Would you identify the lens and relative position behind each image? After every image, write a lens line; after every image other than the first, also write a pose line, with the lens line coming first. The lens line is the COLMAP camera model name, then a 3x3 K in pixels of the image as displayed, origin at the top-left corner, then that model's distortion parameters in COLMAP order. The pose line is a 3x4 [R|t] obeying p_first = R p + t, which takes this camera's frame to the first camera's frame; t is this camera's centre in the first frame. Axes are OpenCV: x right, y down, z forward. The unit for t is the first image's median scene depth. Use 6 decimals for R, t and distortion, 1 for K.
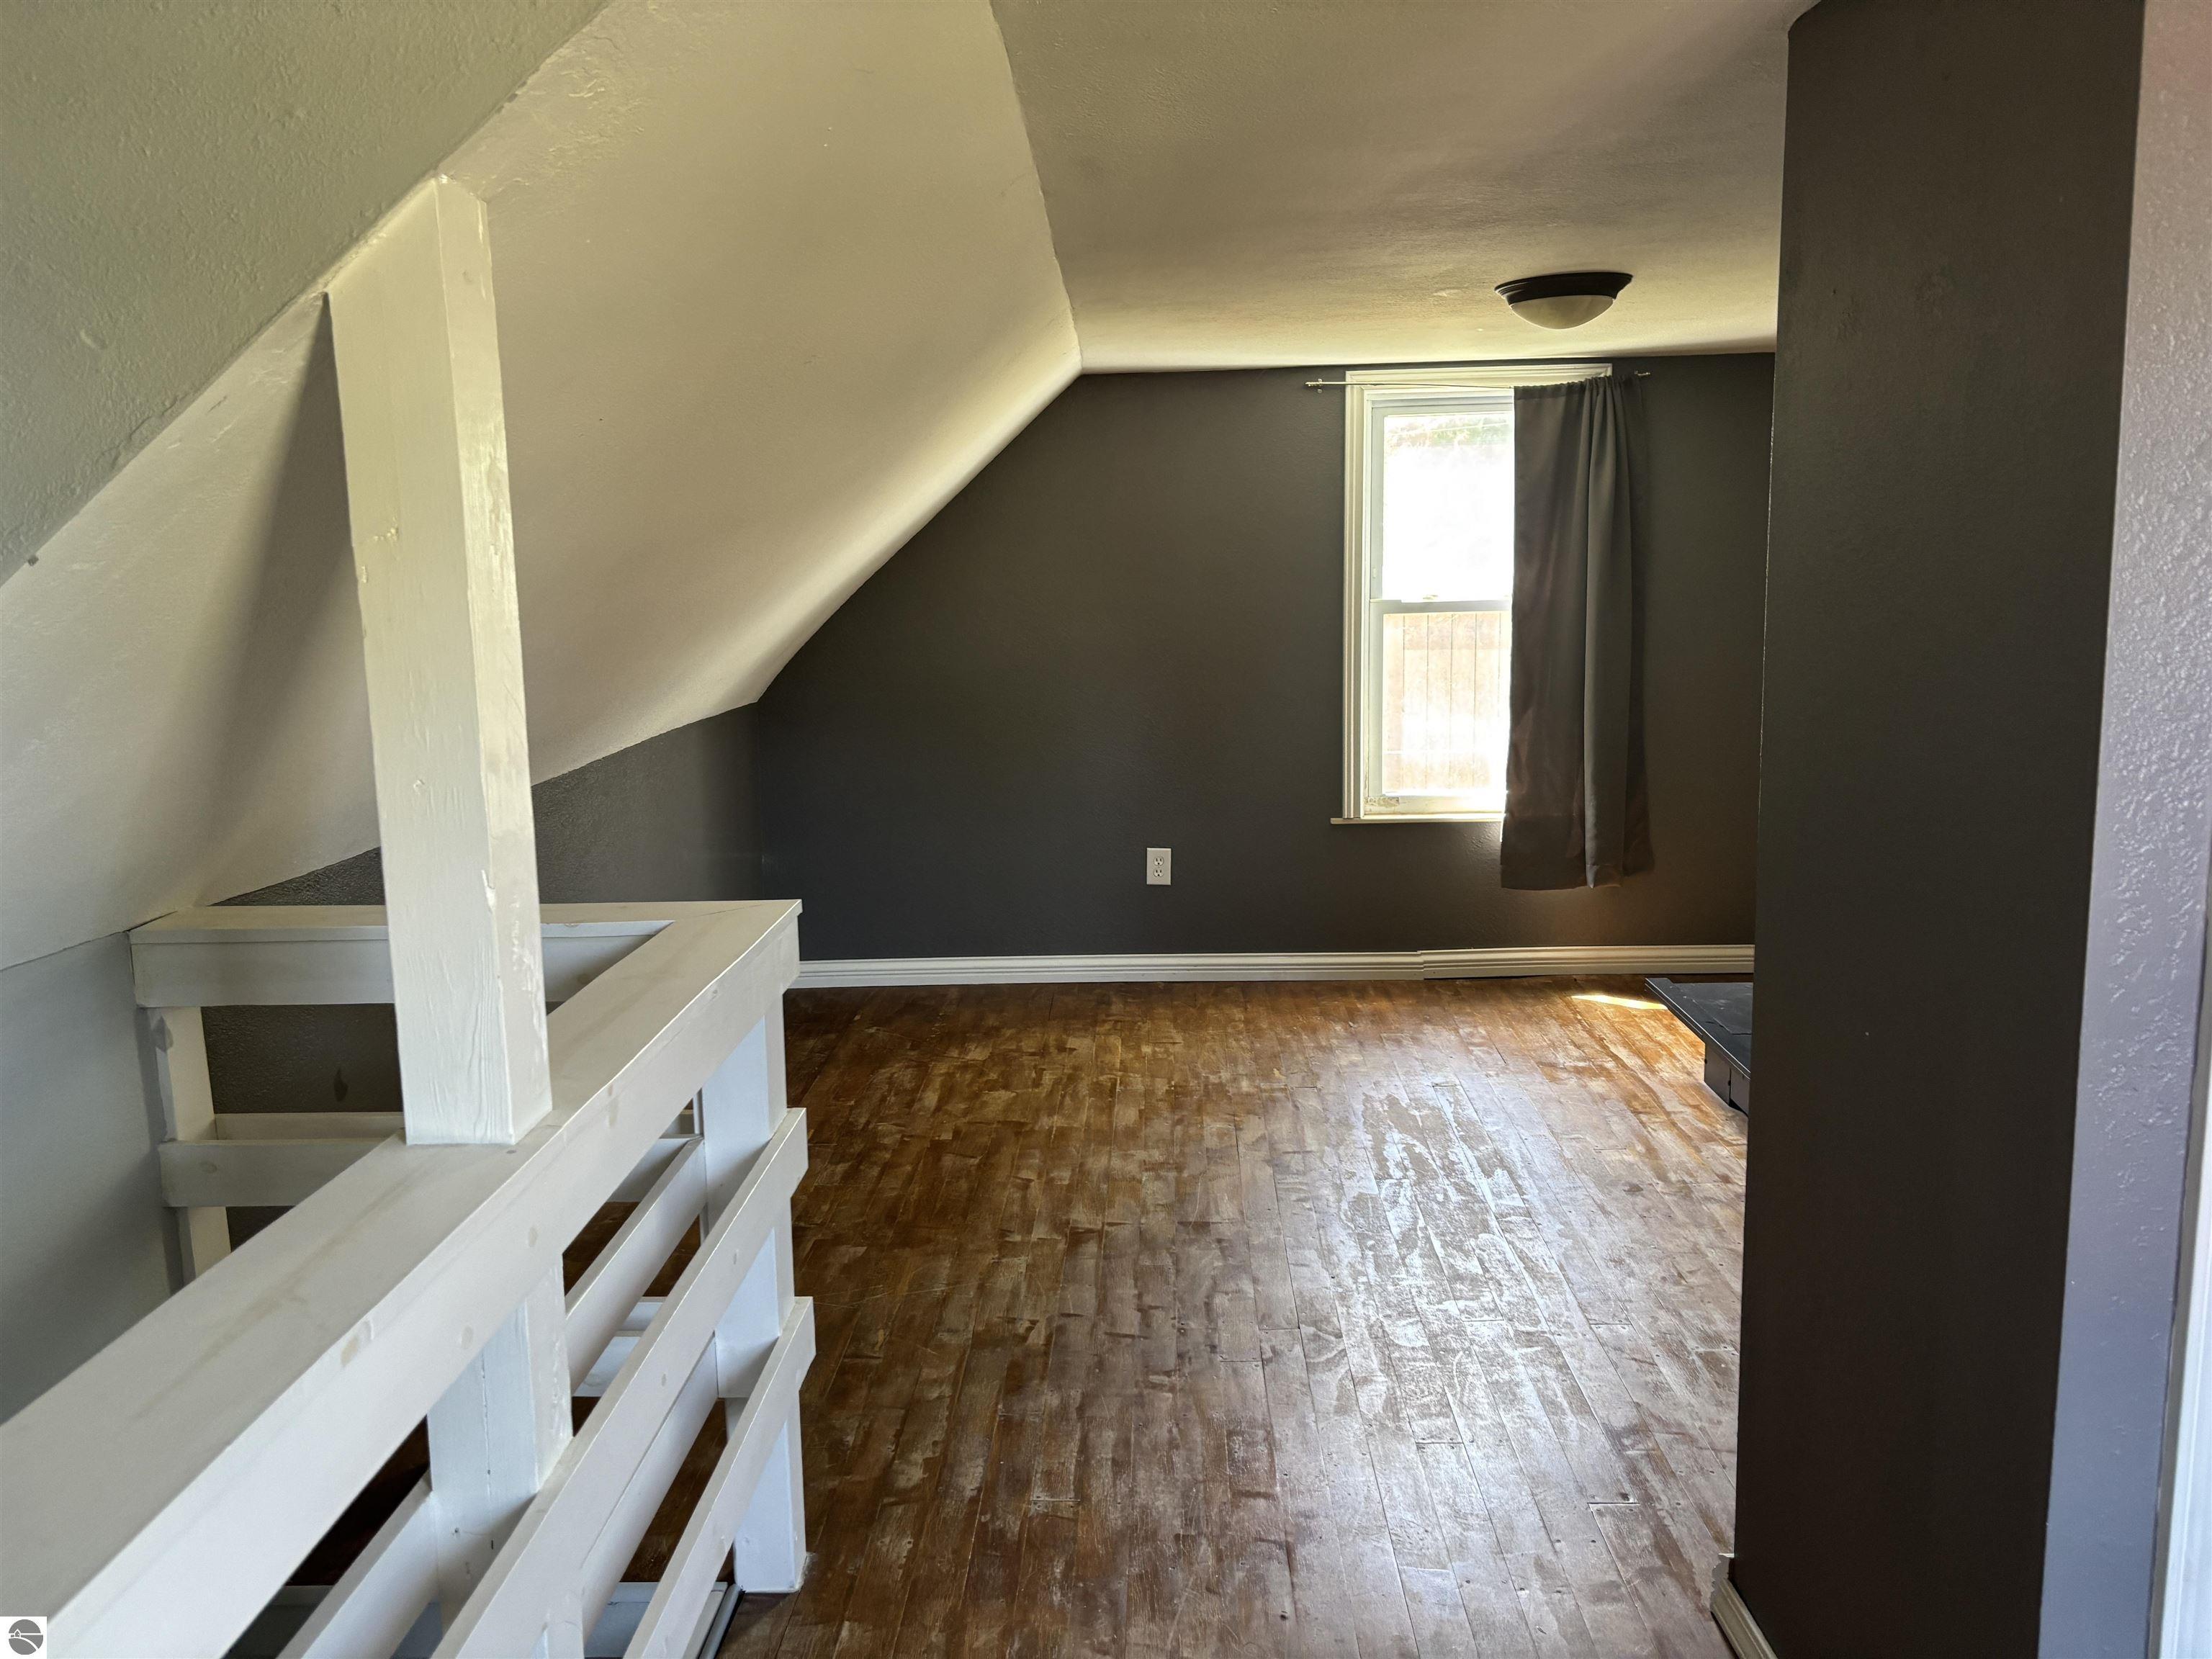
lens RADIAL K [[1687.7, 0, 1074.0], [0, 1687.7, 820.9], [0, 0, 1]] dist [0.048359, -0.049404]
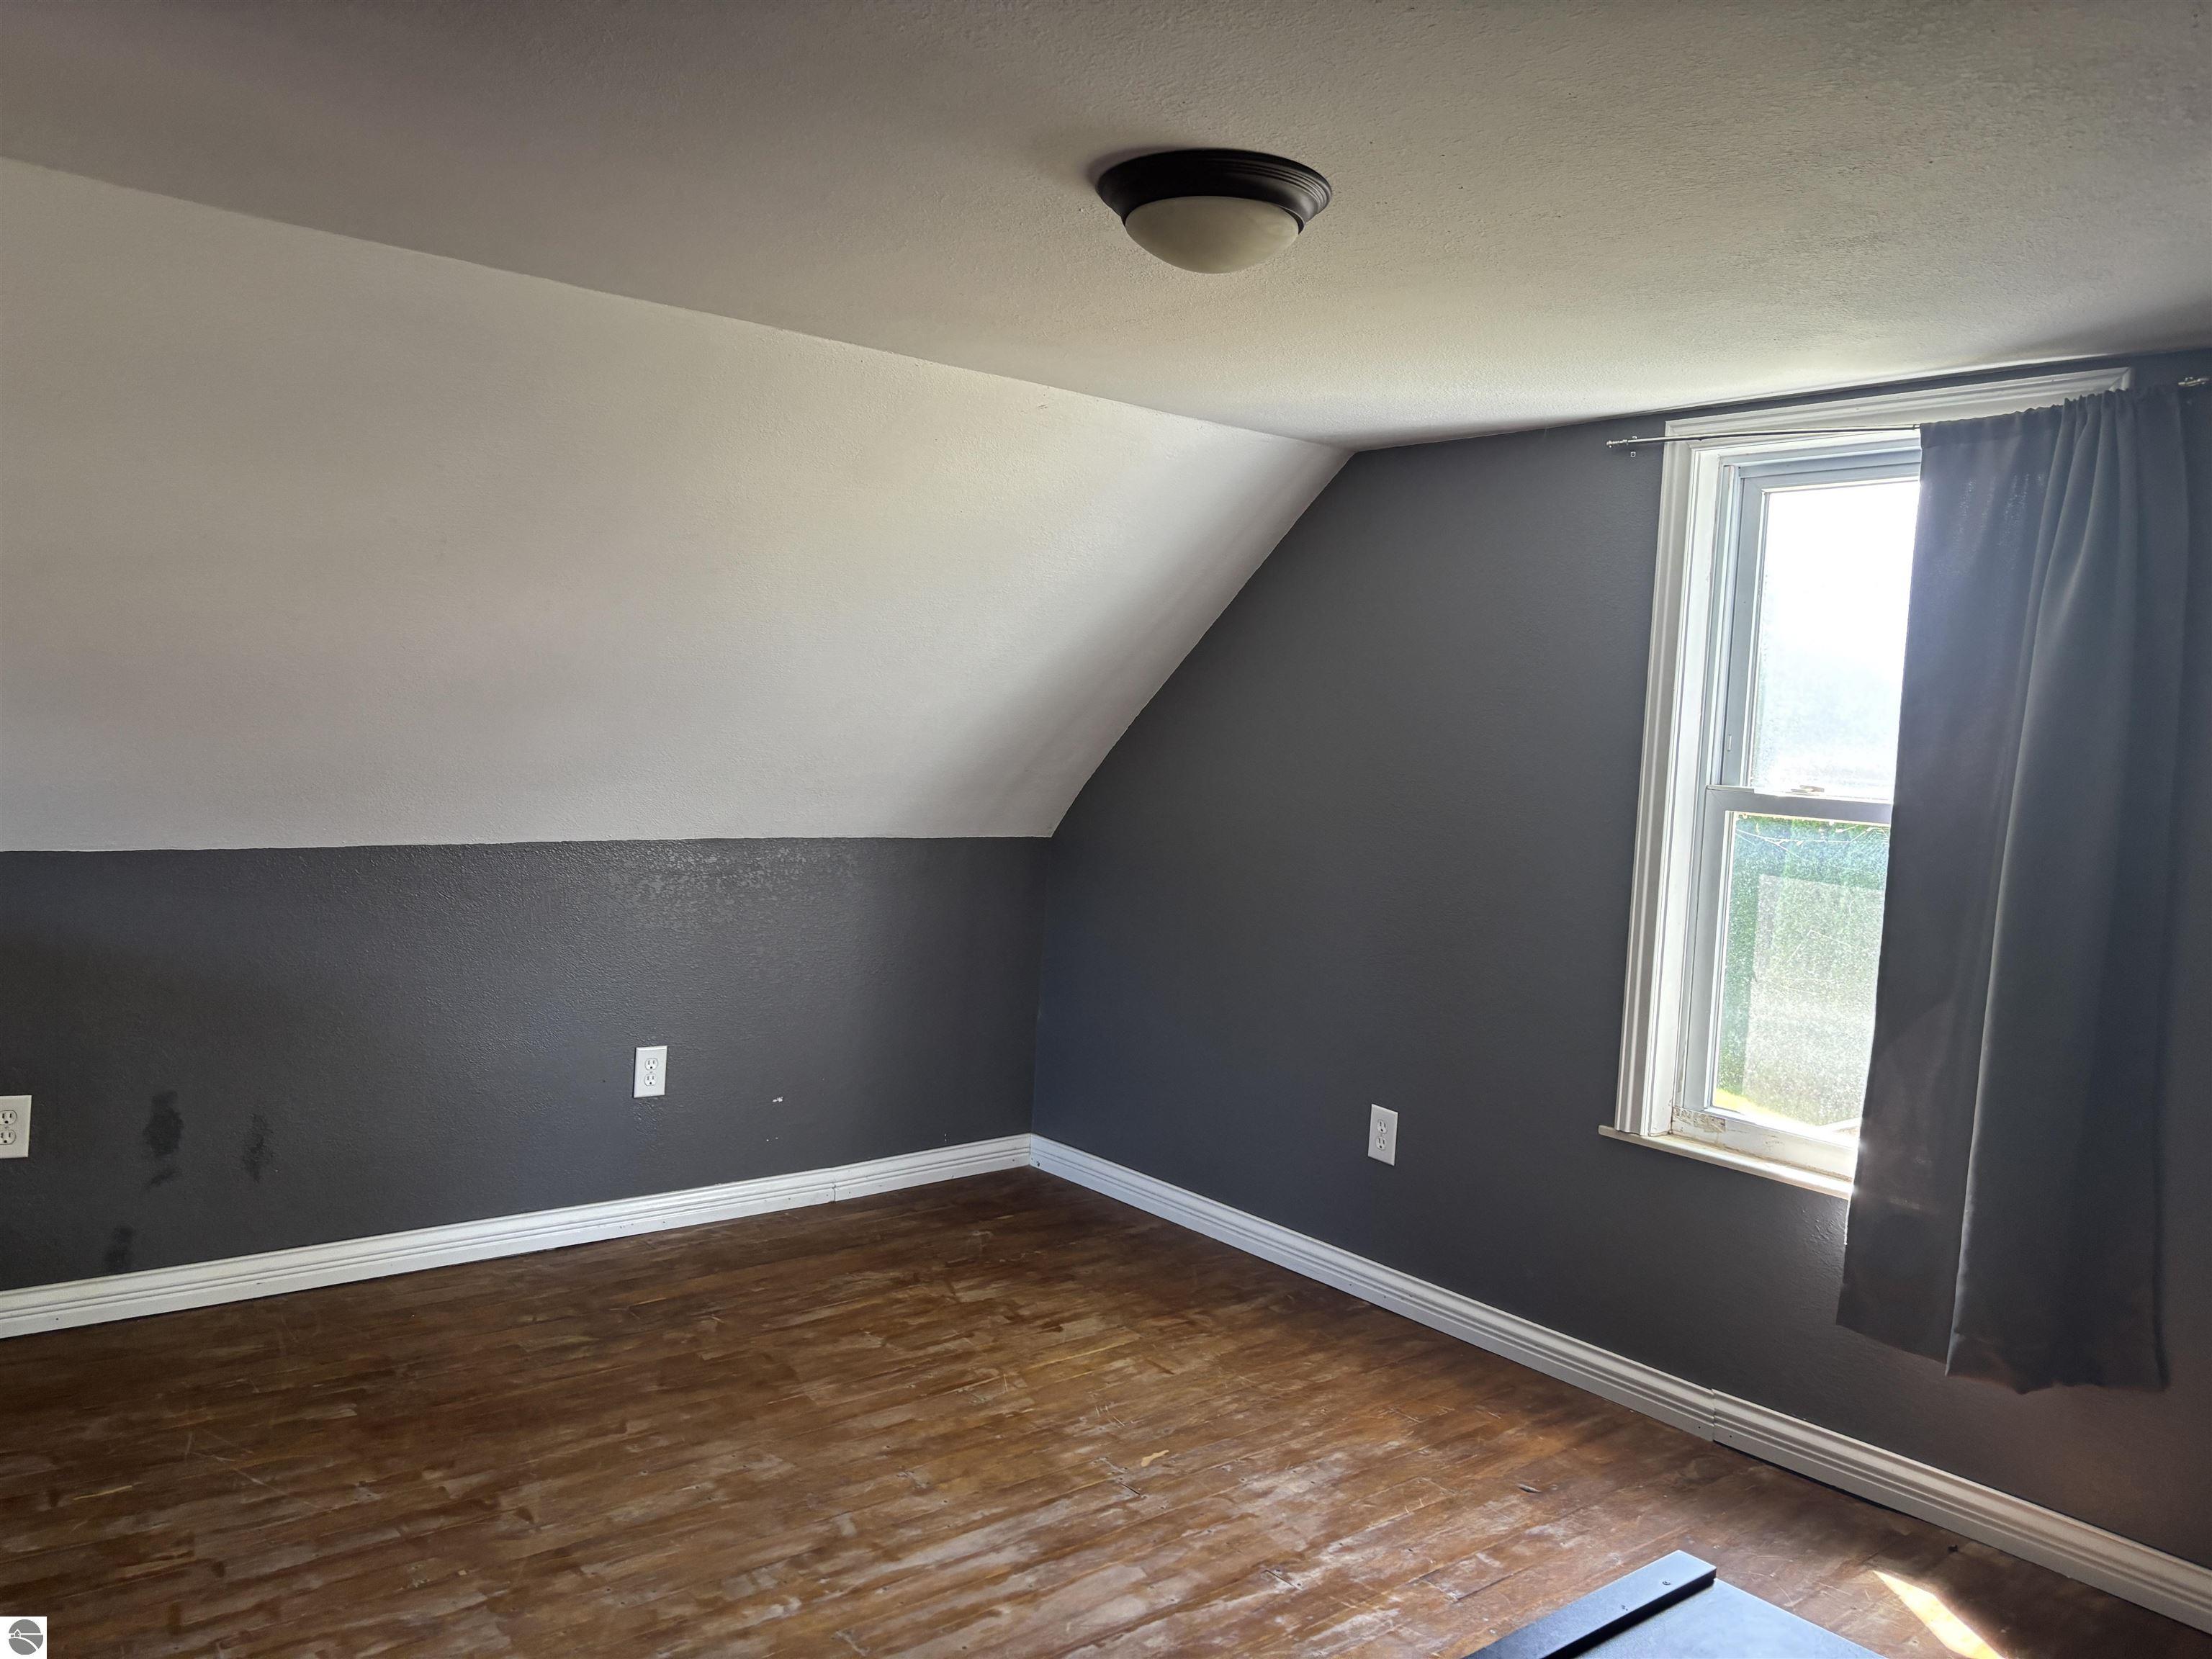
lens RADIAL K [[1687.7, 0, 1074.2], [0, 1687.7, 809.6], [0, 0, 1]] dist [0.048359, -0.049404]
pose [[0.648687, 0.098665, -0.754633, 0.521495], [-0.183507, 0.982582, -0.029275, -0.066181], [0.738600, 0.157471, 0.655494, 0.458789]]
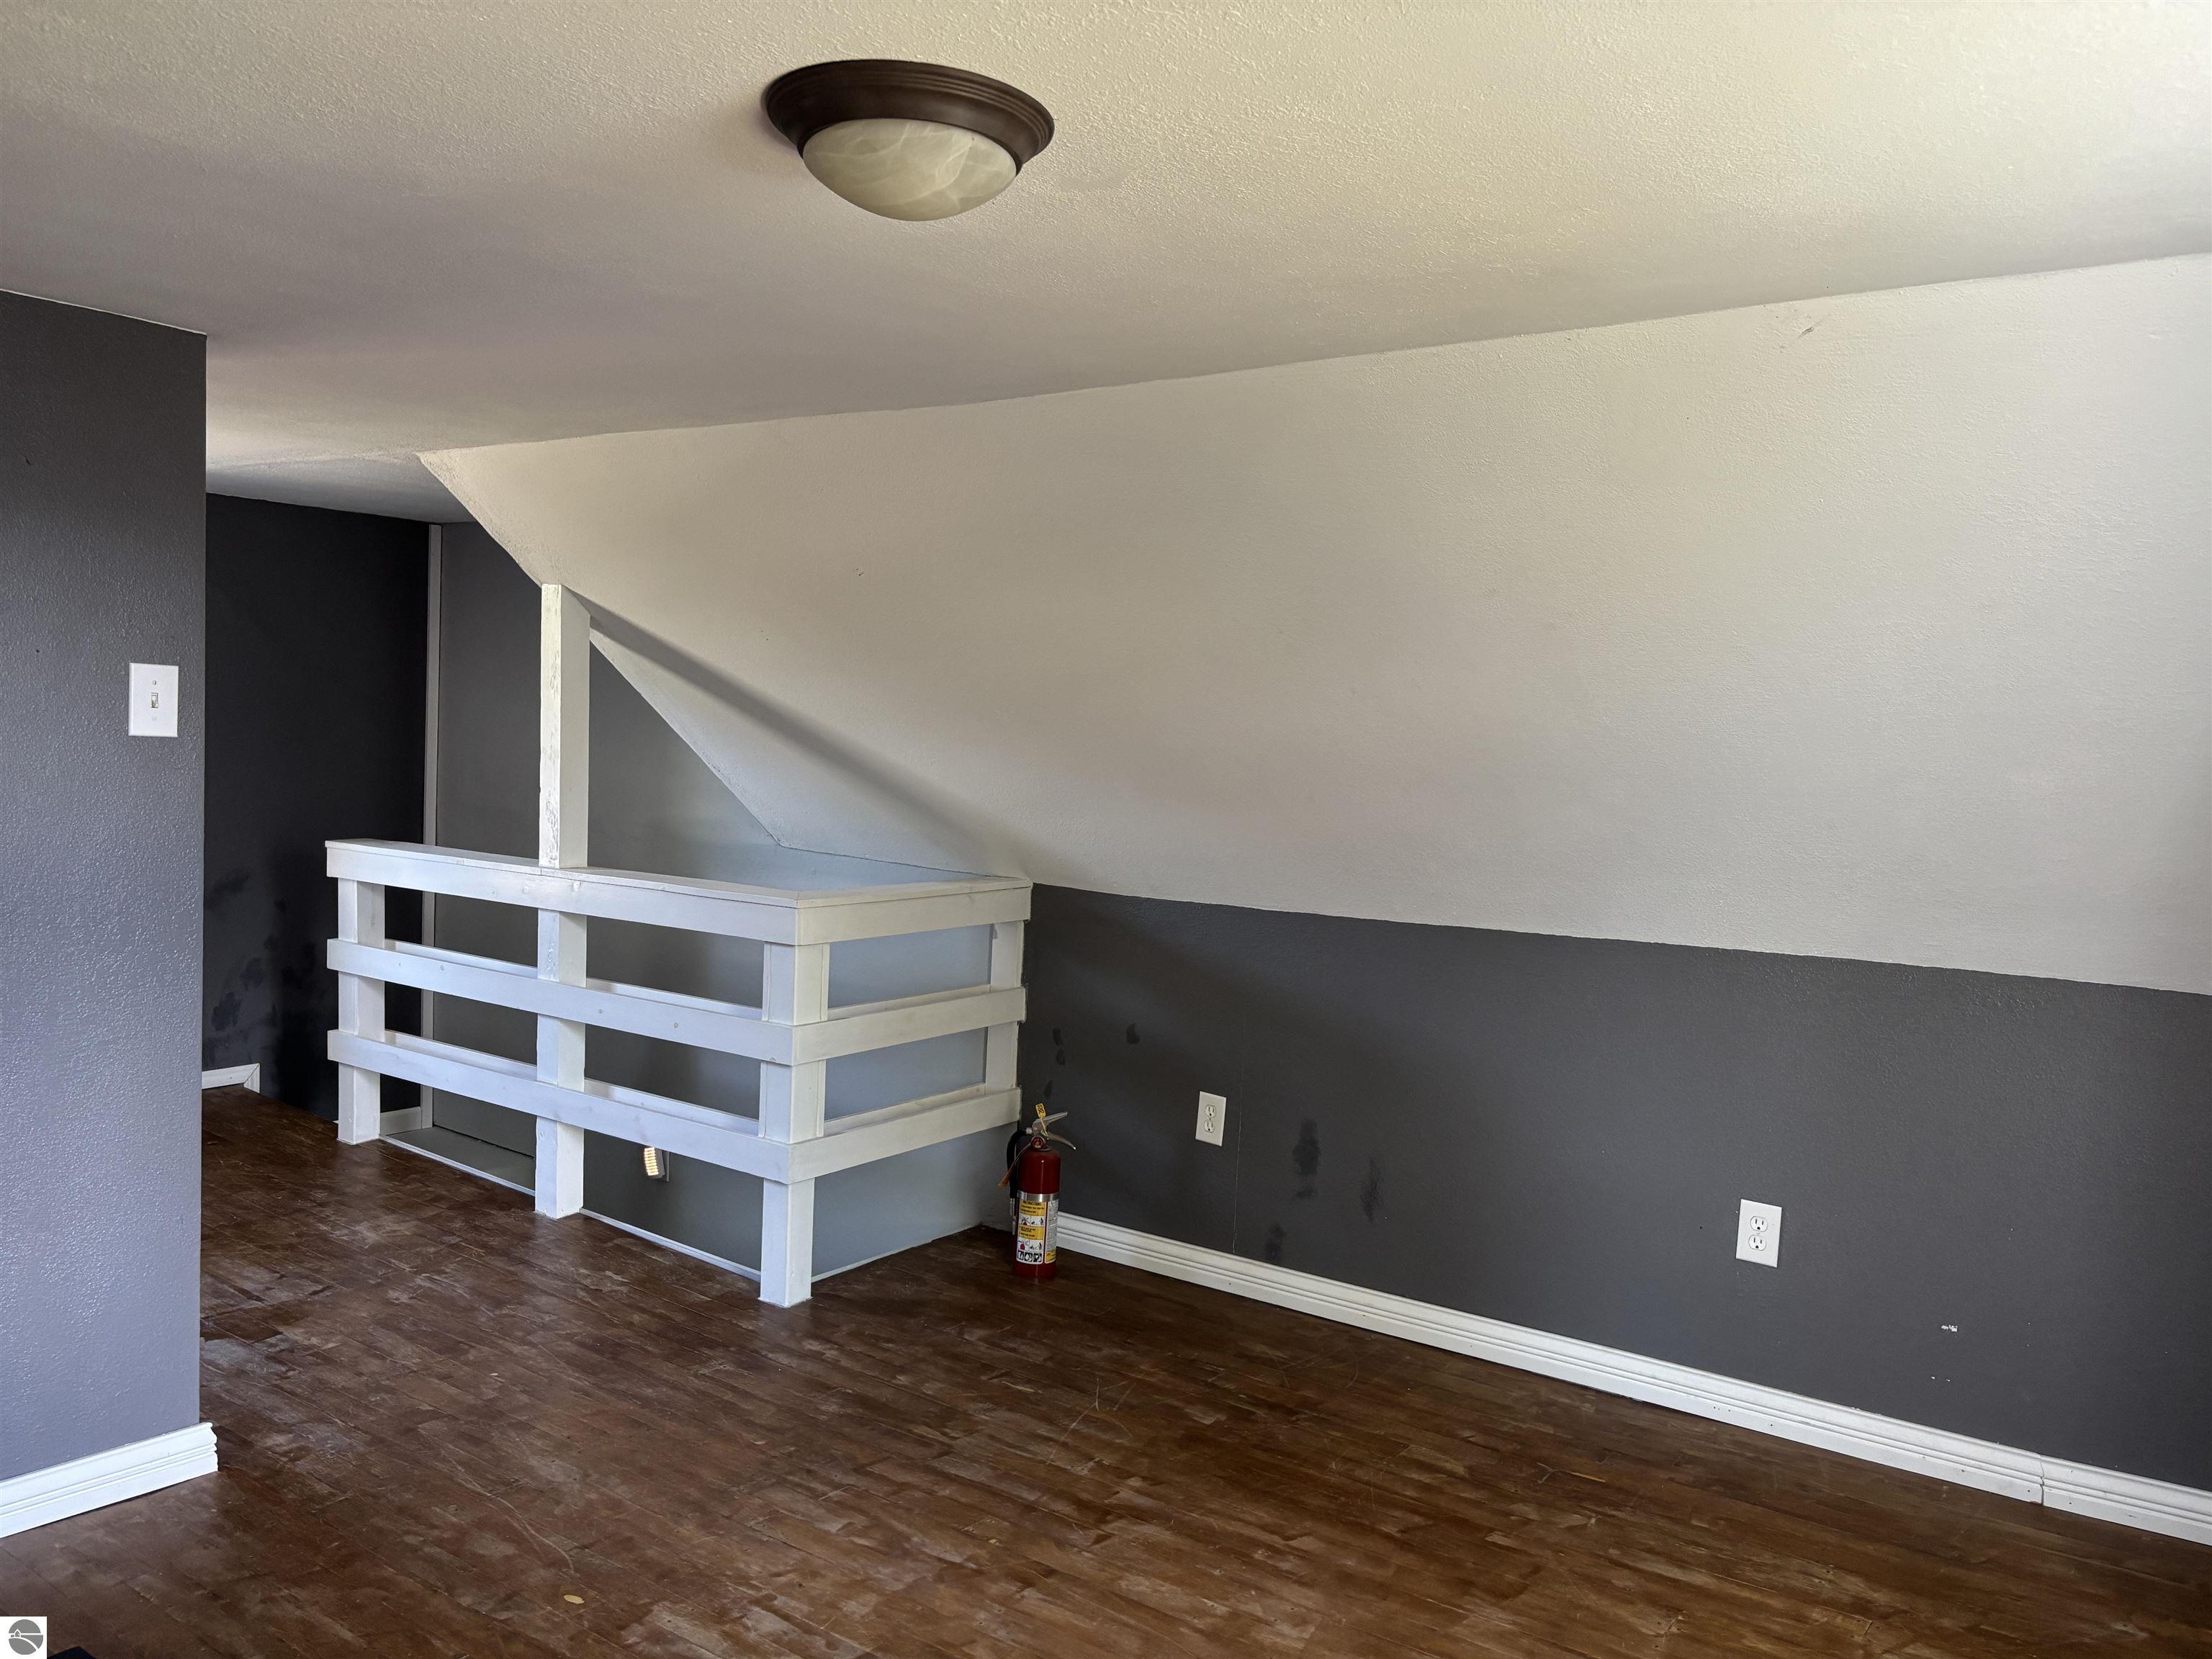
lens RADIAL K [[1687.7, 0, 1095.3], [0, 1687.7, 906.1], [0, 0, 1]] dist [0.048359, -0.049404]
pose [[-0.563579, 0.088148, -0.821345, 0.469390], [-0.147928, 0.967448, 0.205331, -0.151212], [0.812709, 0.237220, -0.532194, 0.974220]]
